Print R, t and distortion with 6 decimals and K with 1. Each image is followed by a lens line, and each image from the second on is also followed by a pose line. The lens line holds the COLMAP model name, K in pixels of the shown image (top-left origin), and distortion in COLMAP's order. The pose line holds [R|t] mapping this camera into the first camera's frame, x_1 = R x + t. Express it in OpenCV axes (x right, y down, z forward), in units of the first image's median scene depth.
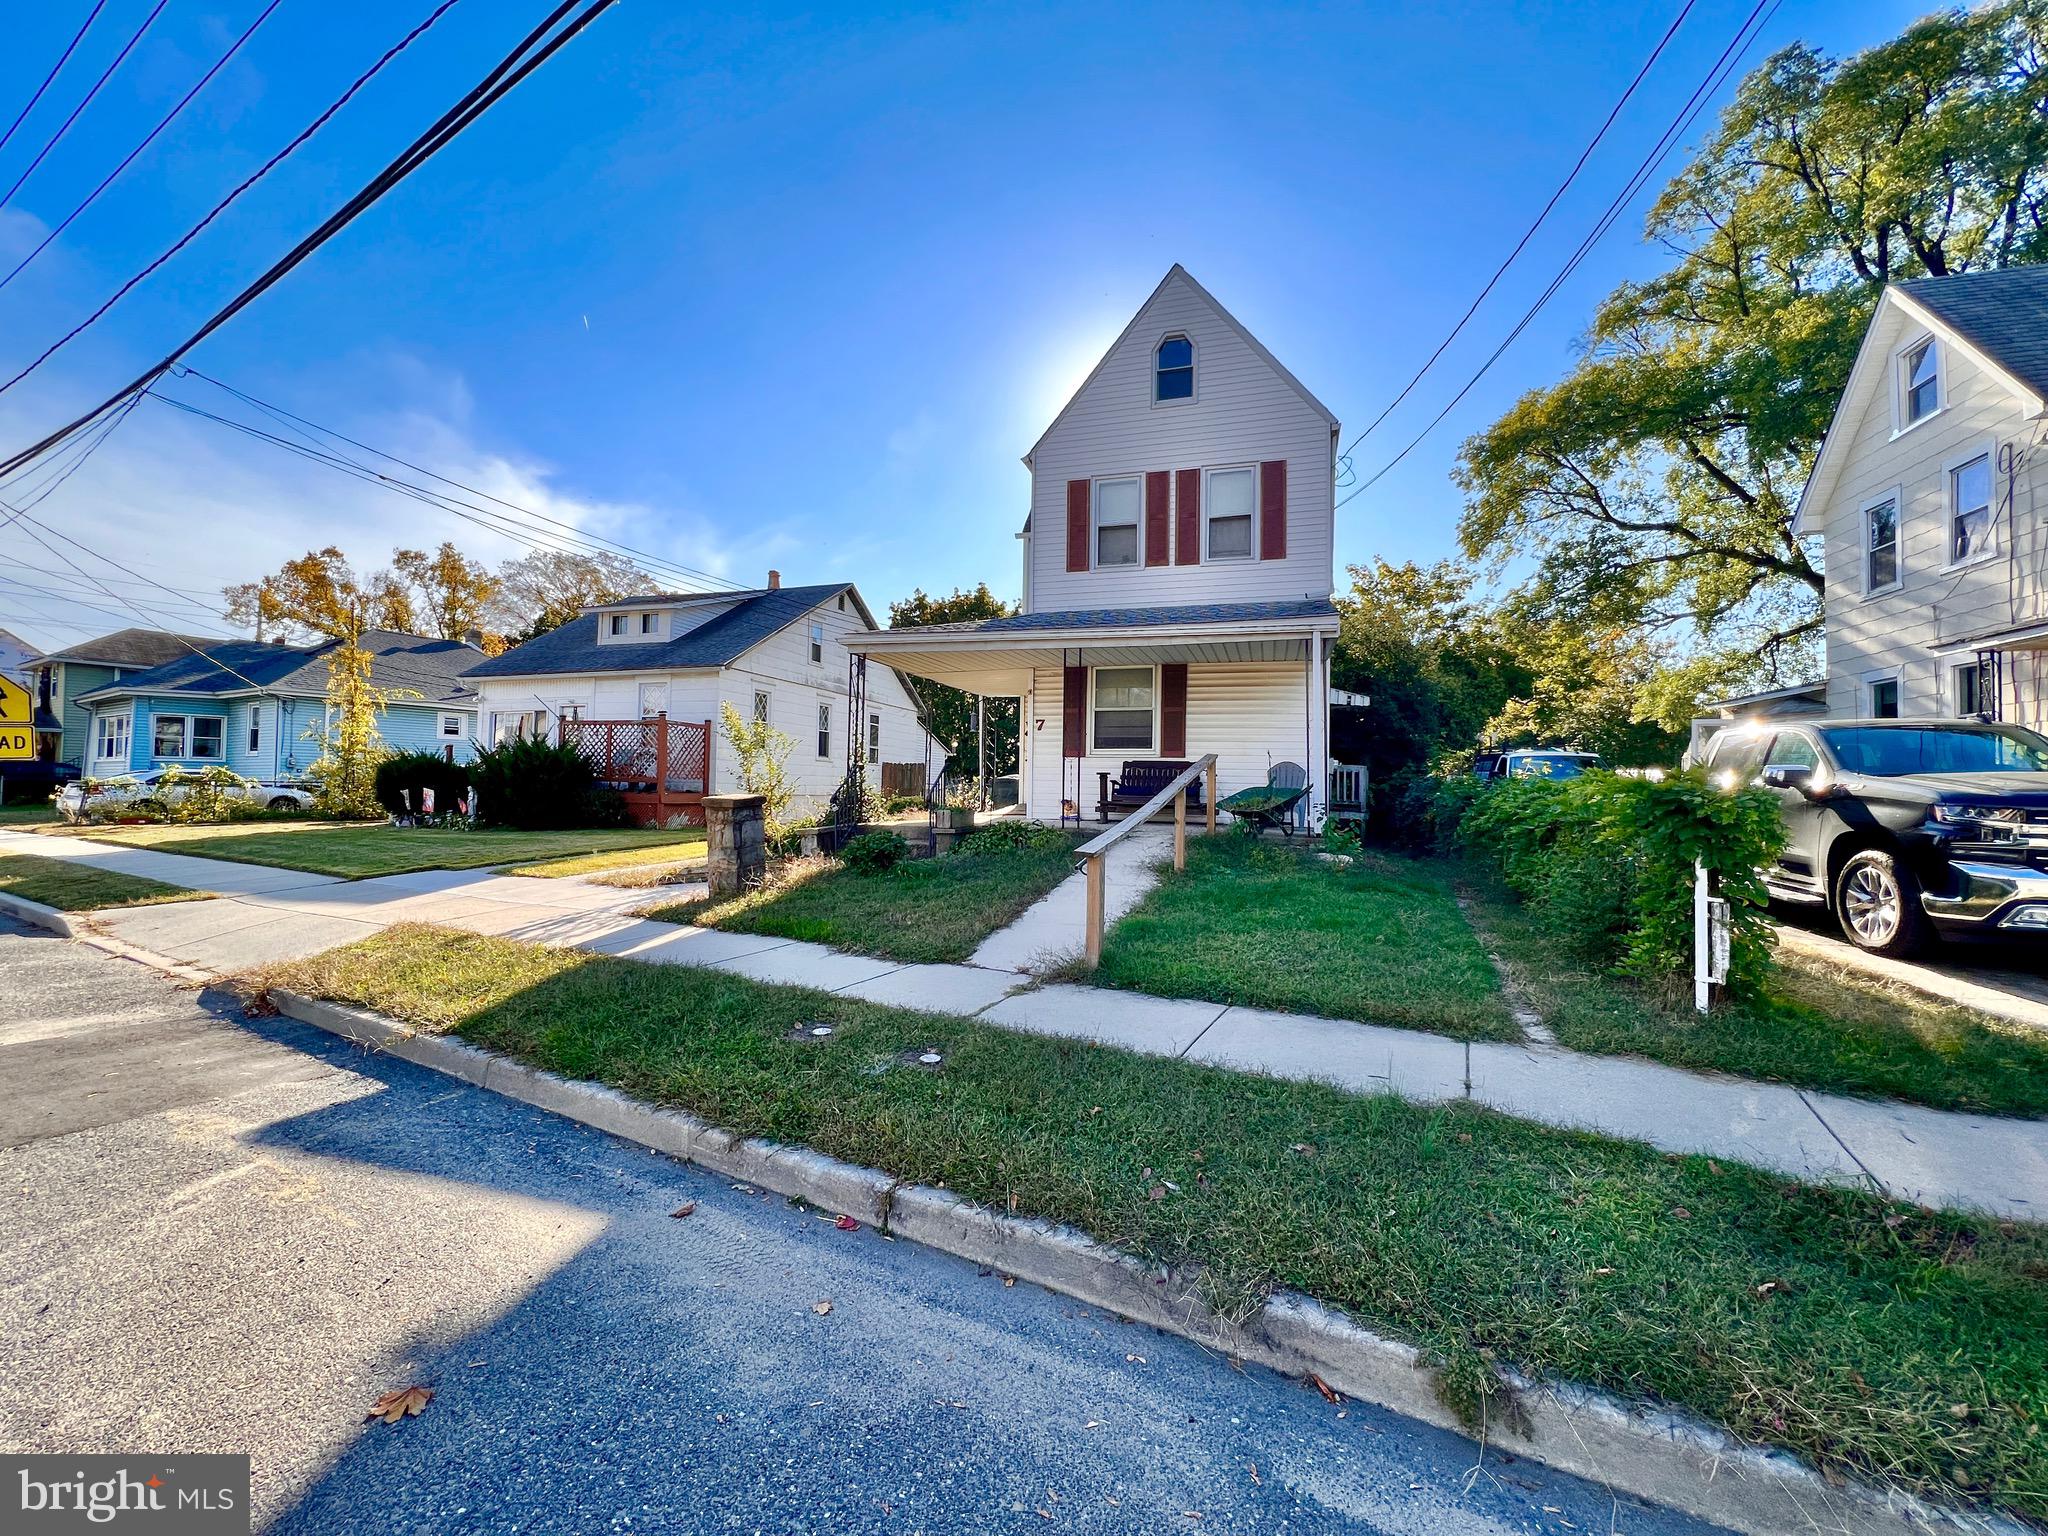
lens RADIAL K [[807.3, 0, 1022.4], [0, 807.3, 767.6], [0, 0, 1]] dist [-0.000320, -0.000038]
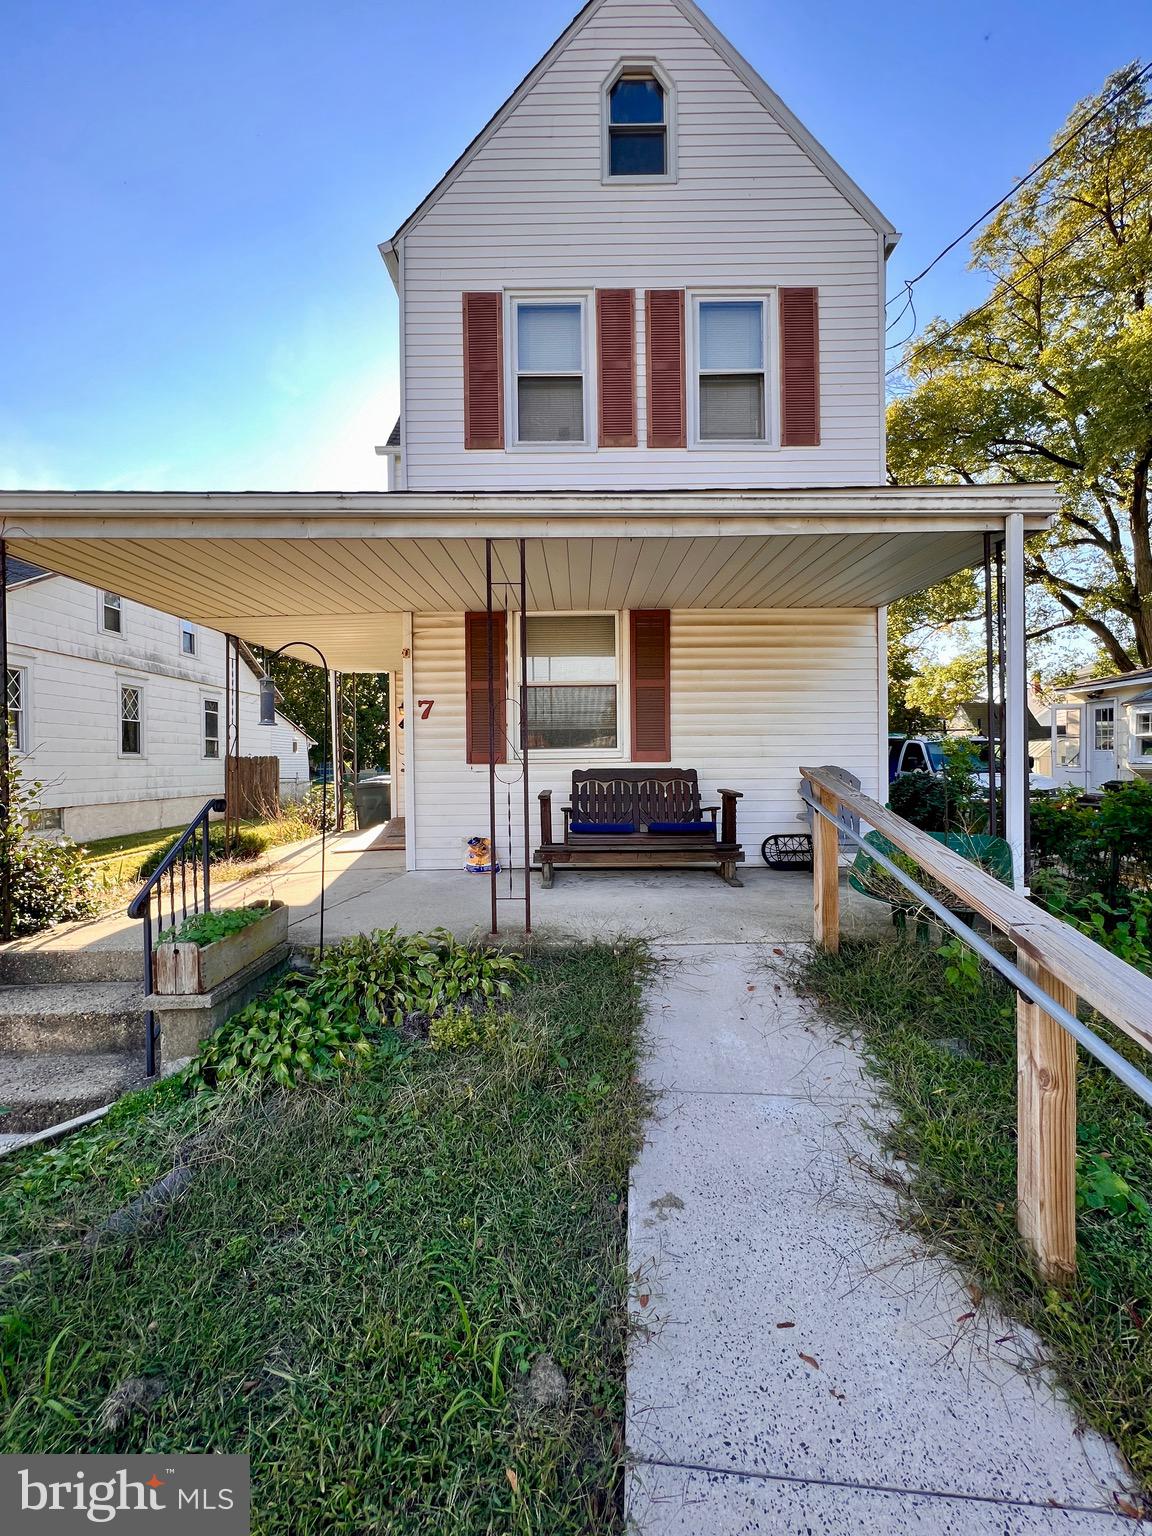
lens RADIAL K [[616.2, 0, 578.8], [0, 616.2, 767.9], [0, 0, 1]] dist [-0.000716, -0.000002]
pose [[0.958648, -0.030120, 0.282997, 0.000190], [0.019510, 0.999000, 0.040237, -0.027727], [-0.283926, -0.033052, 0.958276, 0.556070]]
